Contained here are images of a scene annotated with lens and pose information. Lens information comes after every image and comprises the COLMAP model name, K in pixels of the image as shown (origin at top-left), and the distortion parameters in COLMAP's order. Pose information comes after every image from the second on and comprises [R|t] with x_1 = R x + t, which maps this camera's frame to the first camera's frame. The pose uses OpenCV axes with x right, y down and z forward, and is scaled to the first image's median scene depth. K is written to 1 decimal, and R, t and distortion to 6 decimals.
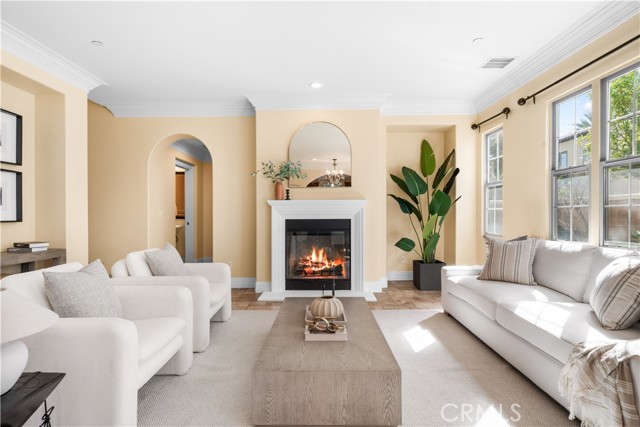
lens RADIAL K [[329.6, 0, 322.7], [0, 329.6, 213.5], [0, 0, 1]] dist [-0.006364, -0.000550]
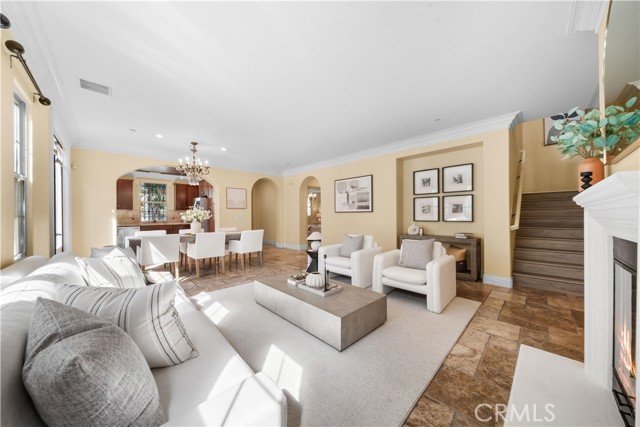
lens RADIAL K [[219.1, 0, 318.2], [0, 219.1, 213.6], [0, 0, 1]] dist [-0.004797, -0.000342]
pose [[-0.711037, 0.000419, -0.703155, 0.383006], [0.003419, 0.999990, -0.002862, -0.015344], [0.703146, -0.004439, -0.711031, 0.901135]]
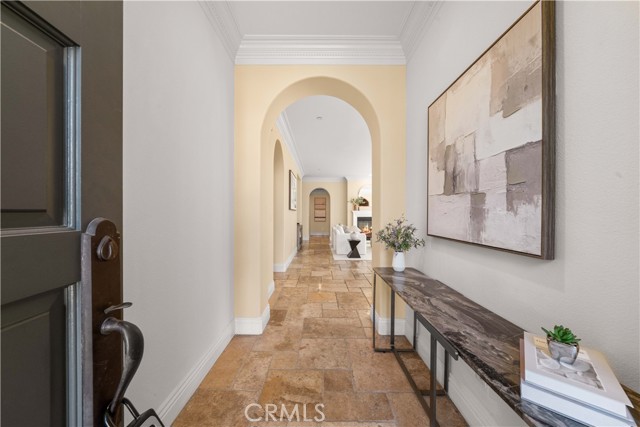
lens RADIAL K [[219.1, 0, 319.0], [0, 219.1, 214.5], [0, 0, 1]] dist [-0.004797, -0.000342]
pose [[0.999790, 0.004798, 0.019938, -0.503285], [-0.004805, 0.999988, 0.000295, -0.002066], [-0.019936, -0.000391, 0.999801, -1.000863]]
